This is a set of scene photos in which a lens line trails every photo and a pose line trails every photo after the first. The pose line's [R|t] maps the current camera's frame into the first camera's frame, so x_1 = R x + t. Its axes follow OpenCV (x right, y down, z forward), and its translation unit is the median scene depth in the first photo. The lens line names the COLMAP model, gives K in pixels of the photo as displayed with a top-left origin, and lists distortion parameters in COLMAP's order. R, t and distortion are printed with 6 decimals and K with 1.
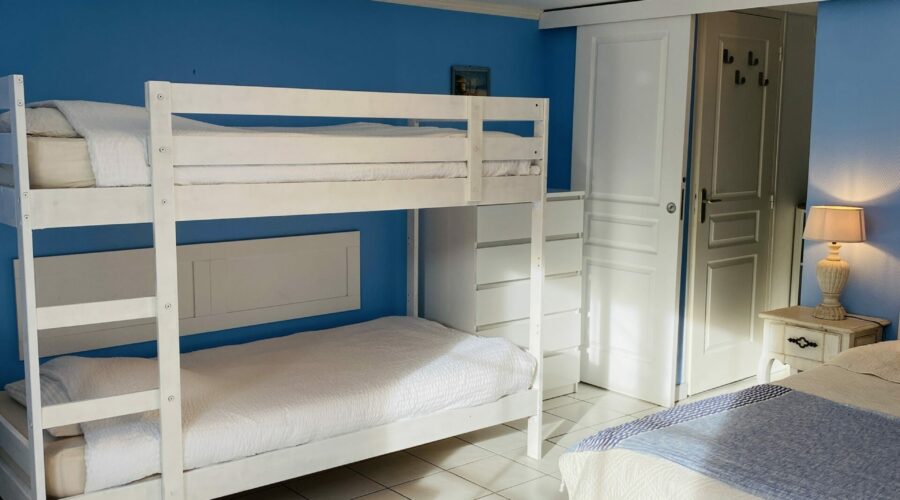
lens RADIAL K [[907.5, 0, 443.1], [0, 907.5, 246.8], [0, 0, 1]] dist [0.163751, -0.431858]
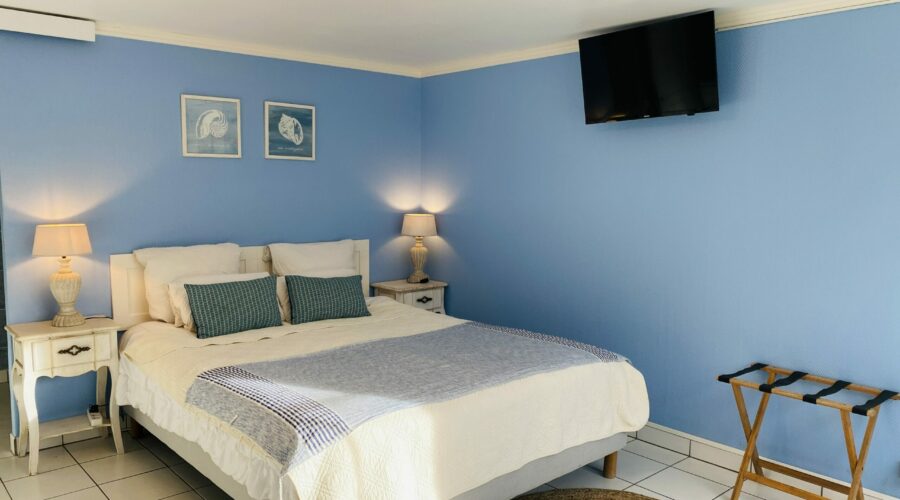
lens RADIAL K [[678.6, 0, 437.2], [0, 678.6, 249.1], [0, 0, 1]] dist [-0.000059, -0.005850]
pose [[-0.021402, -0.101030, 0.994653, -0.405766], [0.121390, 0.987258, 0.102891, -0.044285], [-0.992374, 0.122943, -0.008865, 0.587517]]
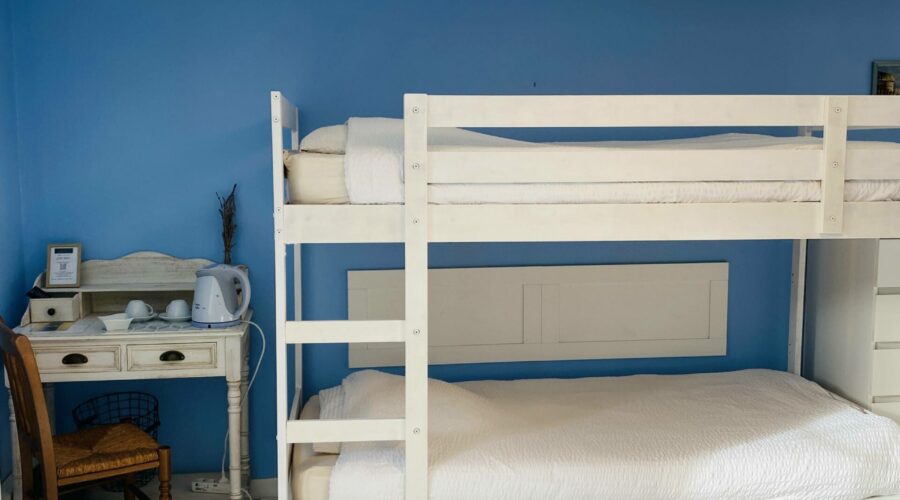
lens RADIAL K [[910.0, 0, 433.7], [0, 910.0, 246.8], [0, 0, 1]] dist [0.158727, -0.395842]
pose [[0.842596, 0.049620, -0.536255, 0.163657], [-0.060435, 0.998169, -0.002597, -0.016420], [0.535144, 0.034597, 0.844052, 0.168882]]
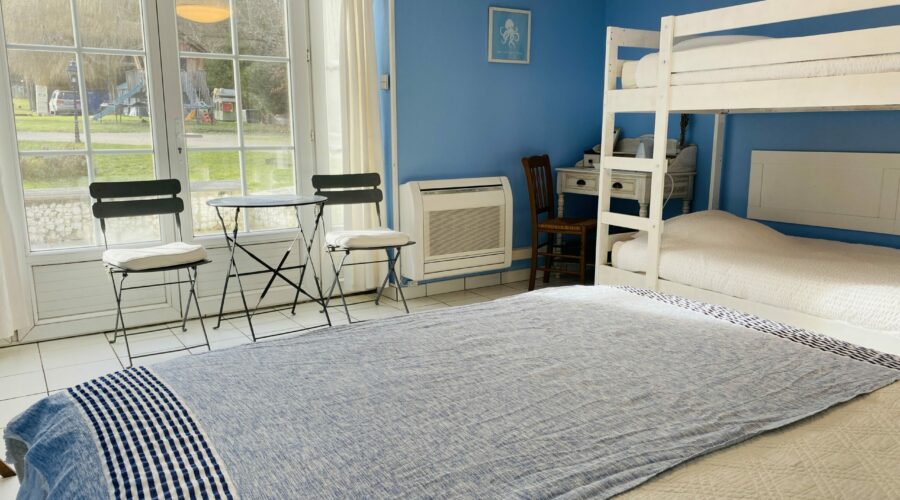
lens RADIAL K [[678.6, 0, 437.2], [0, 678.6, 249.1], [0, 0, 1]] dist [-0.000059, -0.005850]
pose [[-0.129354, 0.168063, -0.977252, 0.684604], [-0.123140, 0.975181, 0.184007, 0.028235], [0.983923, 0.144141, -0.105449, 0.600818]]
